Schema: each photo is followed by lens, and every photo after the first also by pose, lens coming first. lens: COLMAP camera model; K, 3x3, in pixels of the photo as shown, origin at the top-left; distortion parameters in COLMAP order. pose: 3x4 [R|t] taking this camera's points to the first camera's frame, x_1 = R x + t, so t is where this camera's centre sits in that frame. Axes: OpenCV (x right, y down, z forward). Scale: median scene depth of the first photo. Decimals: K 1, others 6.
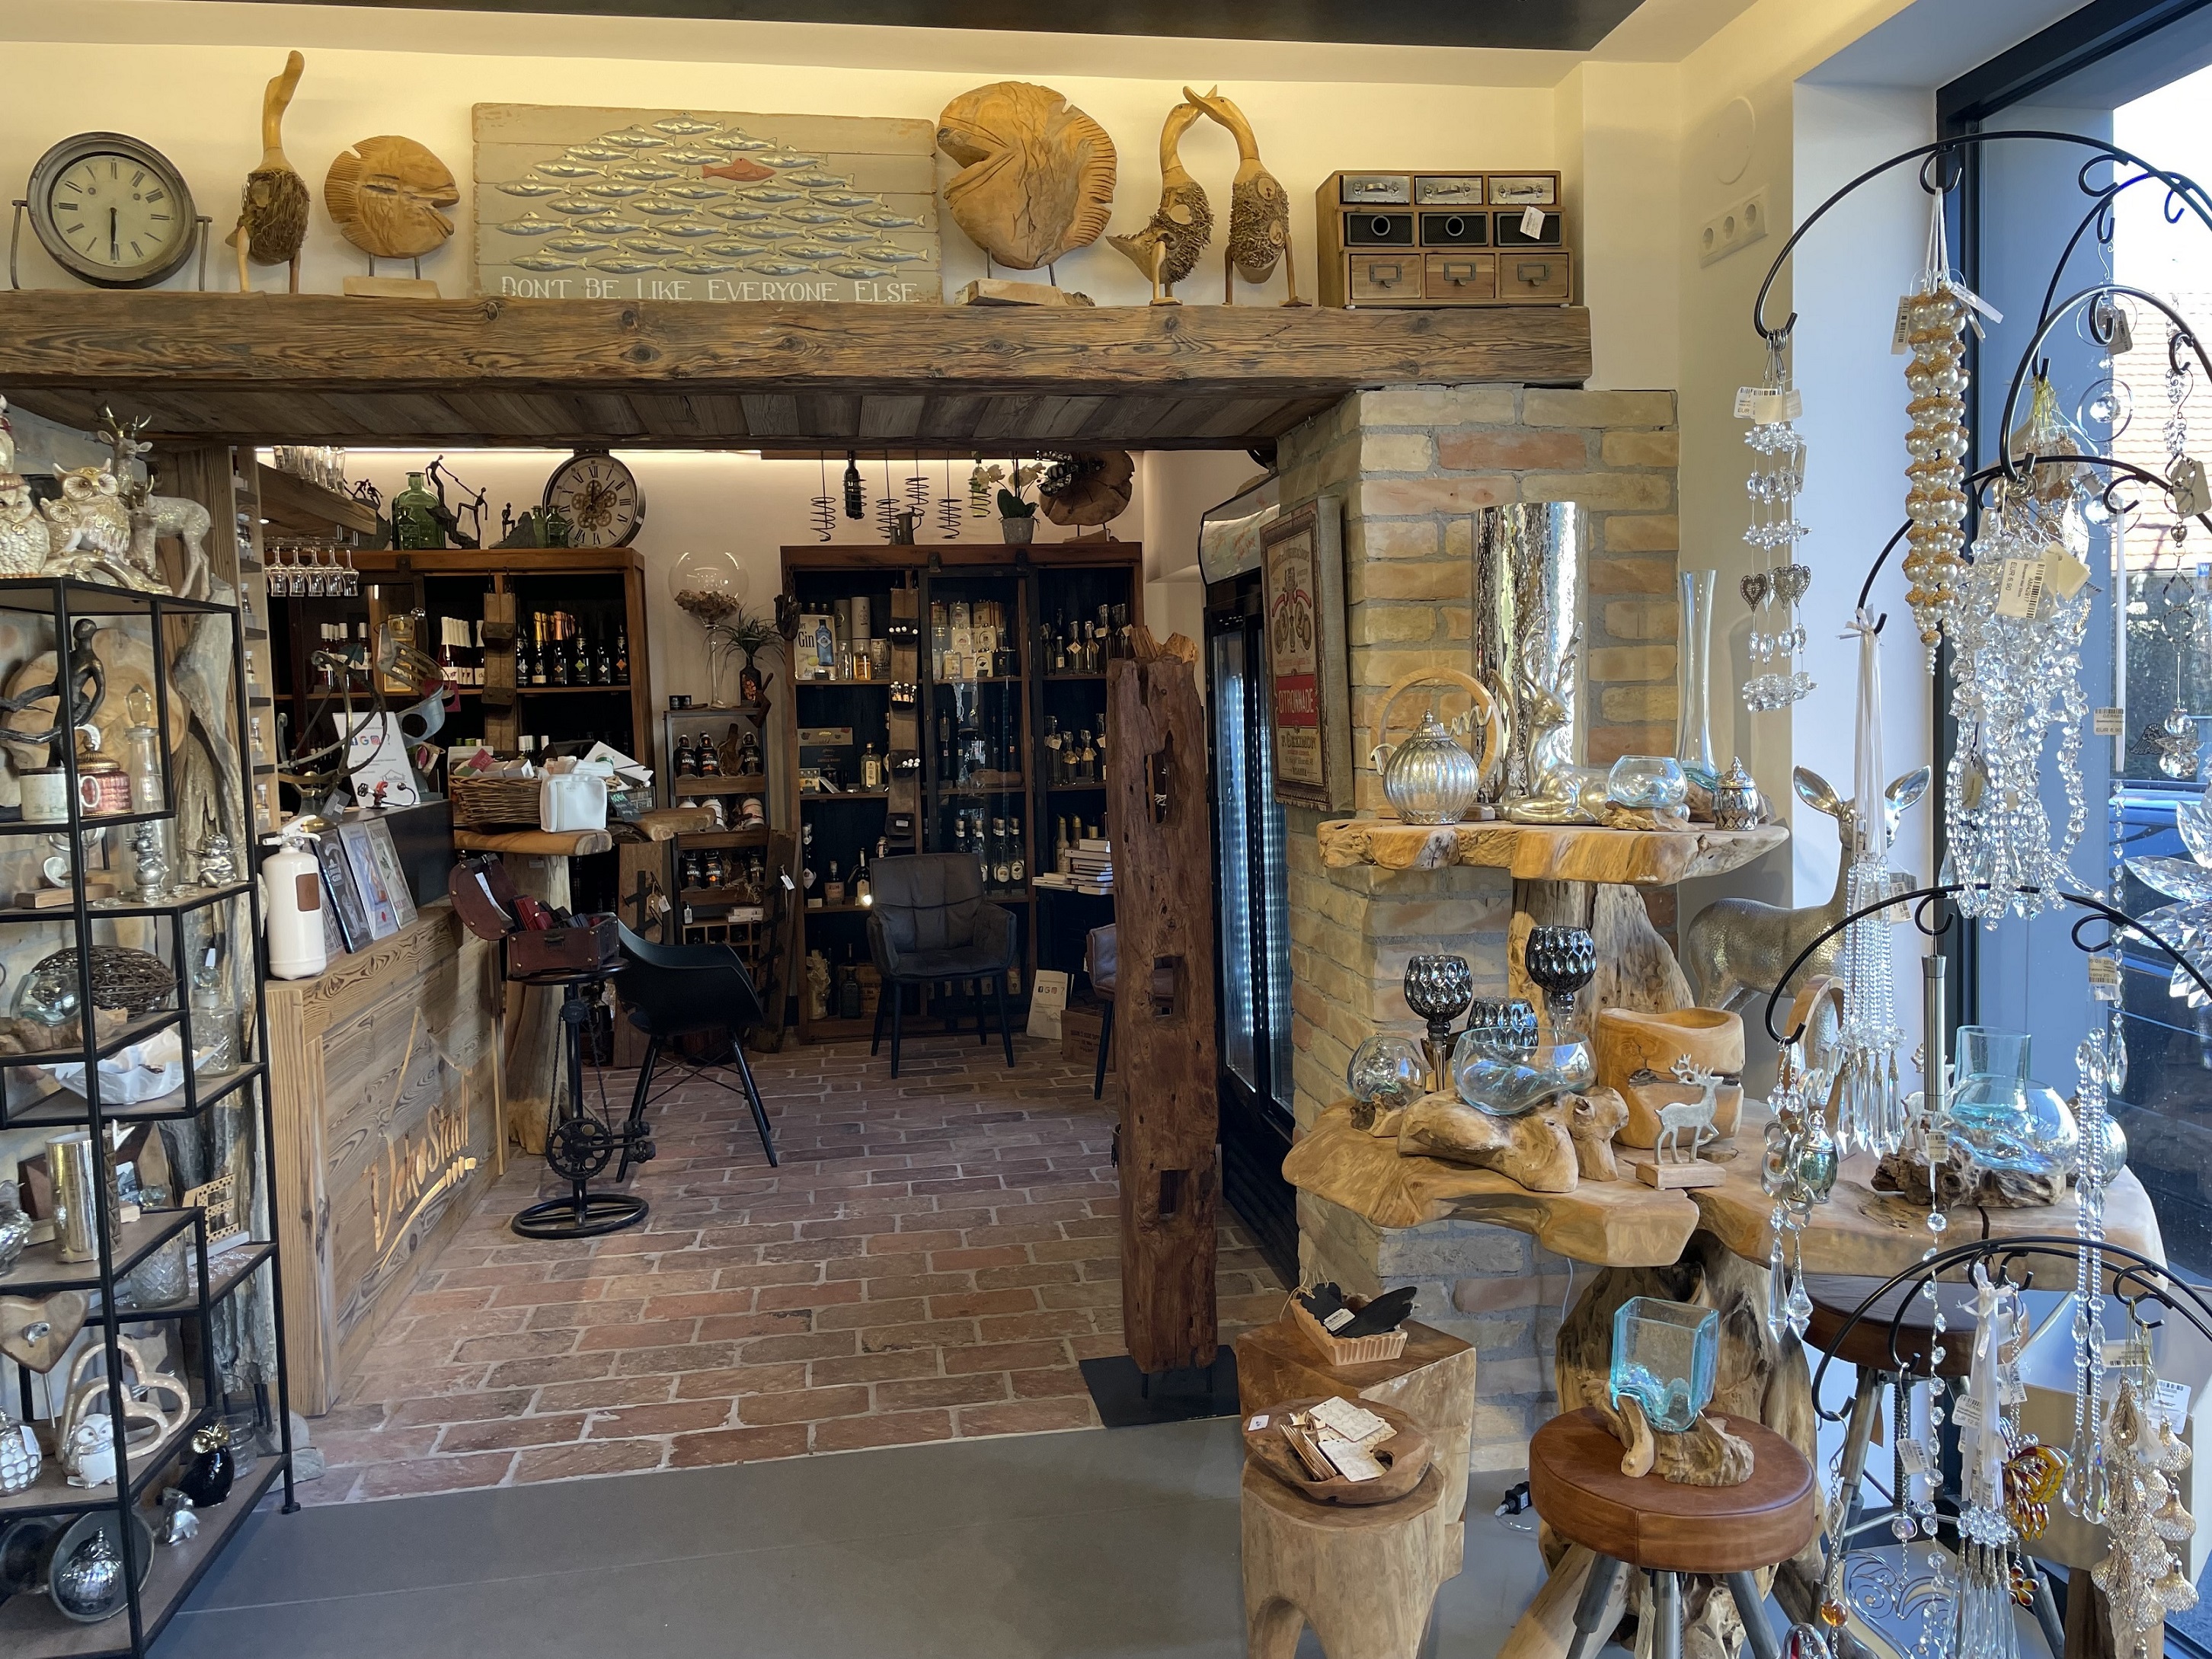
lens RADIAL K [[1670.9, 0, 1107.4], [0, 1670.9, 795.9], [0, 0, 1]] dist [0.085524, -0.113078]
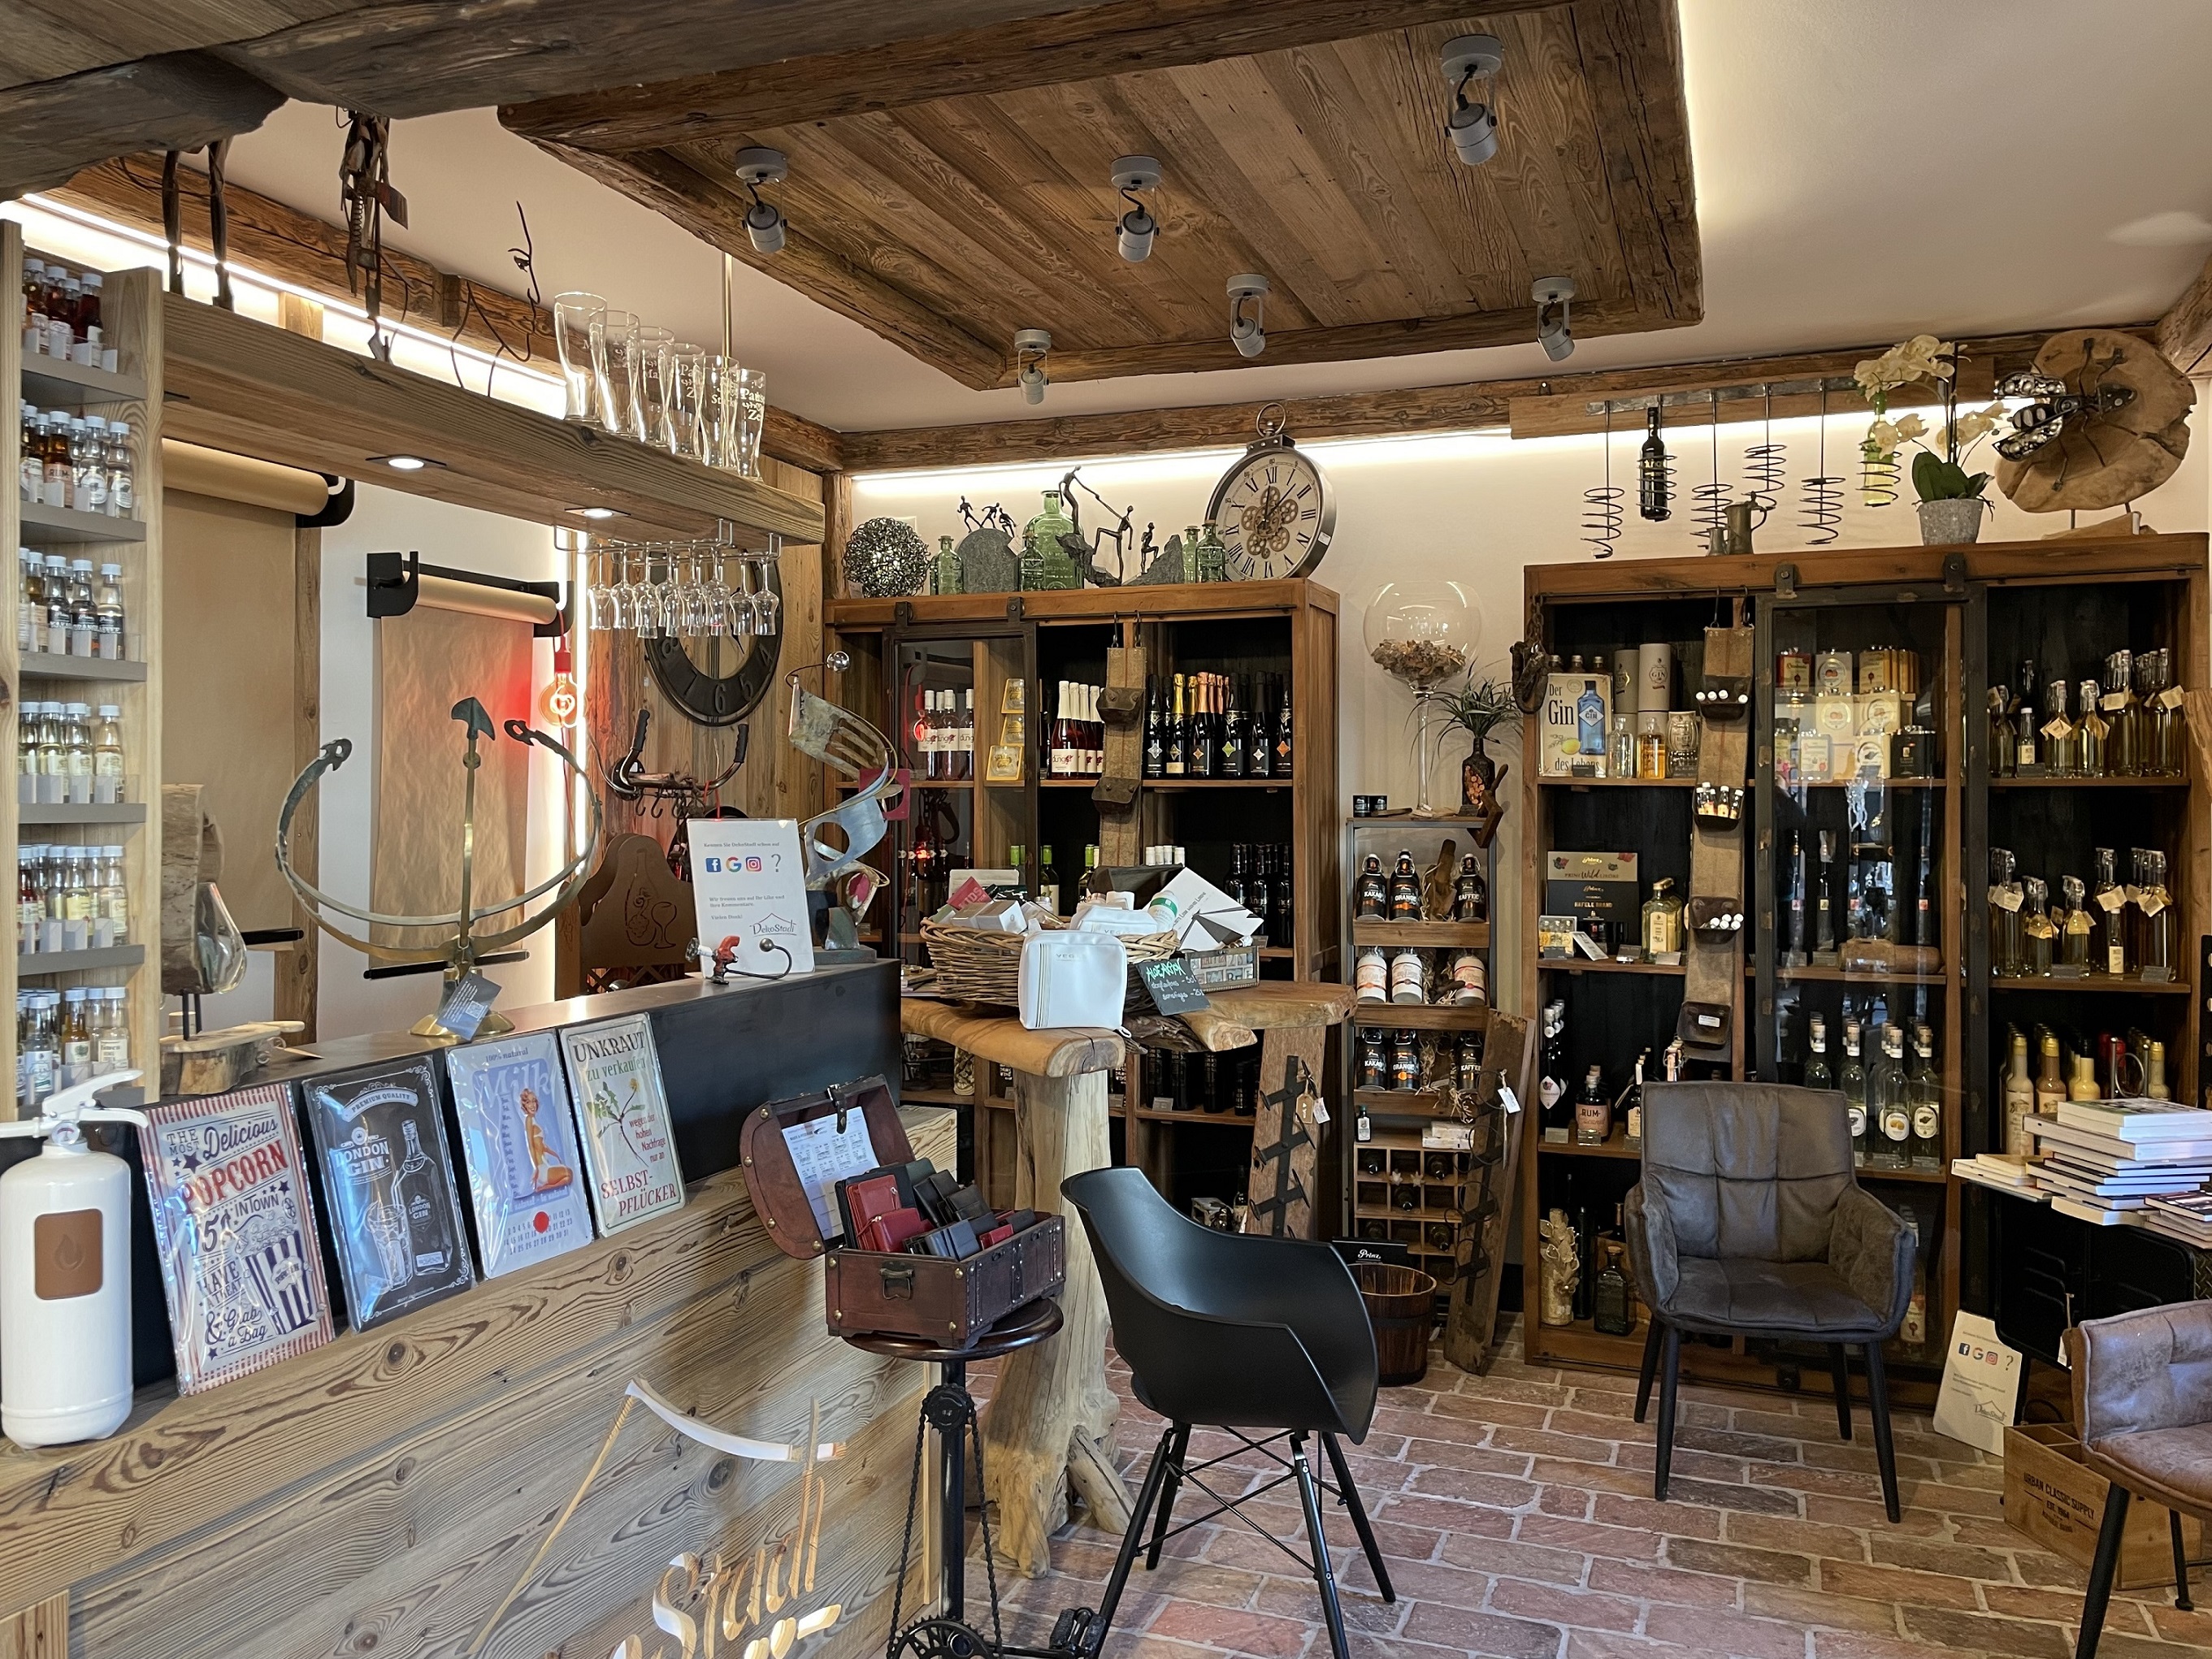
lens RADIAL K [[1670.7, 0, 1107.4], [0, 1670.7, 795.9], [0, 0, 1]] dist [0.085524, -0.113078]
pose [[0.865784, 0.029892, -0.499524, -0.011028], [-0.055713, 0.997766, -0.036856, -0.029748], [0.497307, 0.059739, 0.865516, 0.376664]]
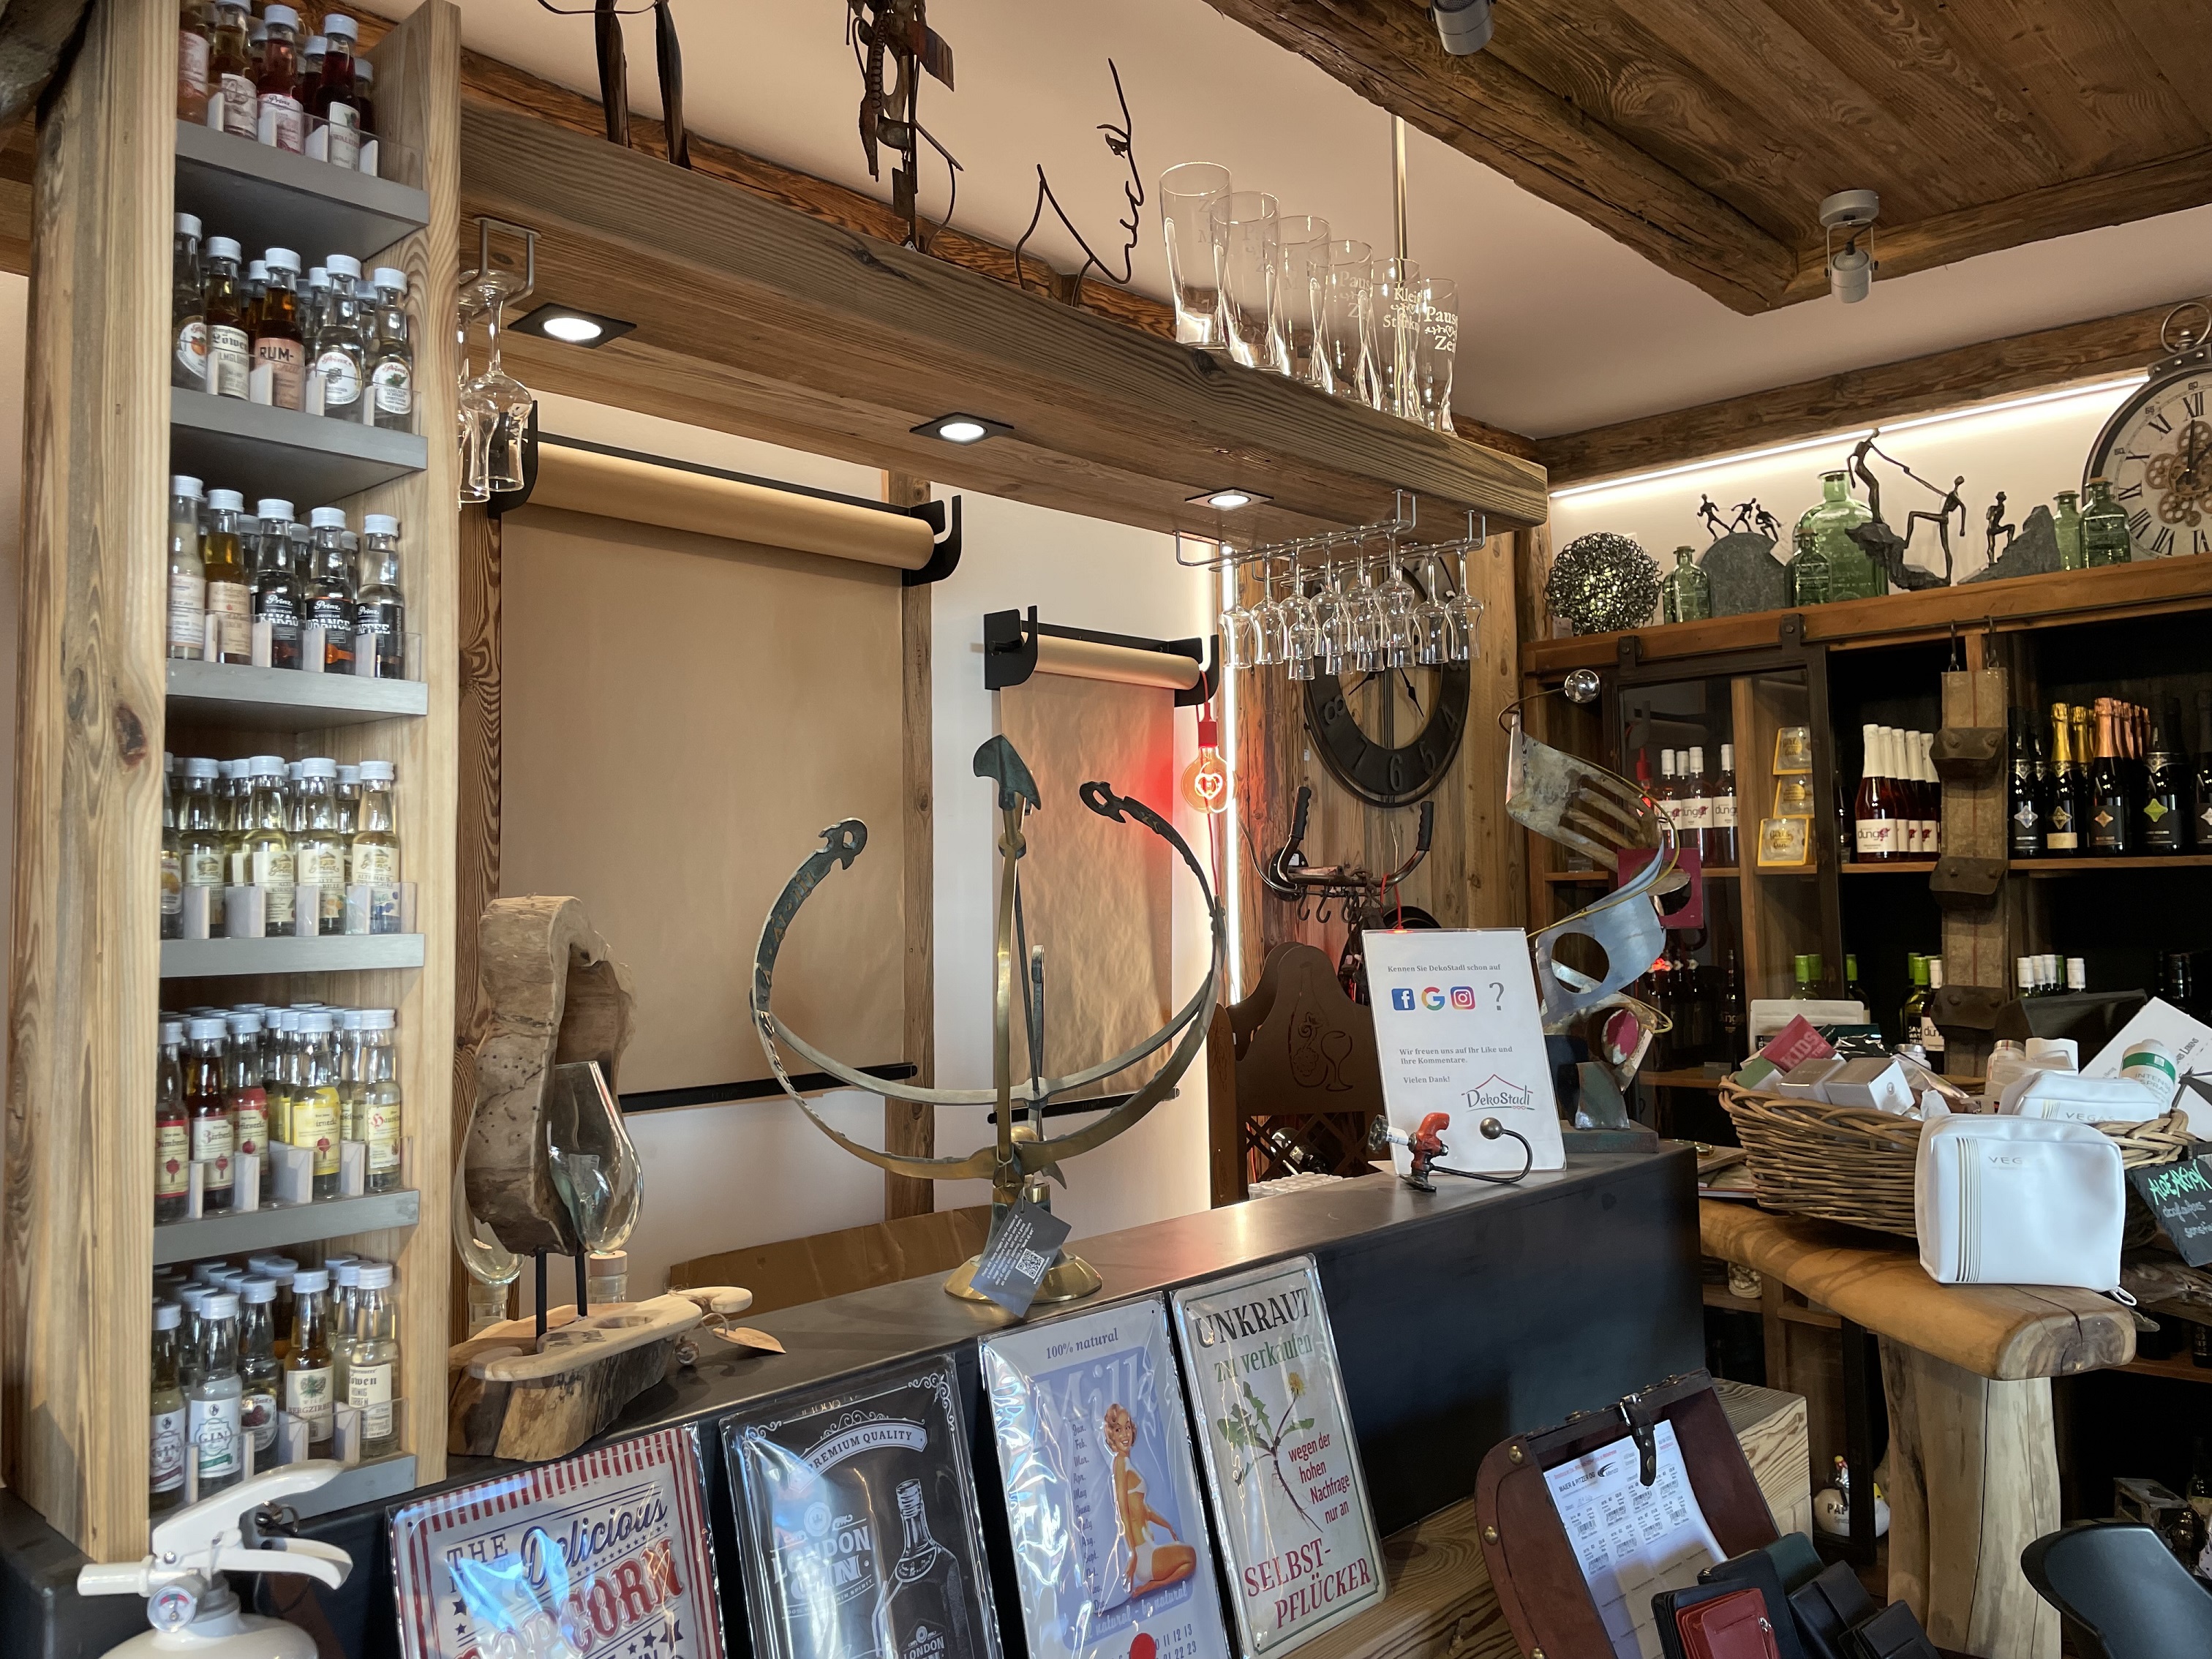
lens RADIAL K [[1670.9, 0, 1107.4], [0, 1670.9, 795.9], [0, 0, 1]] dist [0.085524, -0.113078]
pose [[0.608539, -0.030405, -0.792942, -0.117314], [-0.045672, 0.996267, -0.073252, -0.033687], [0.792209, 0.080792, 0.604878, 0.485644]]
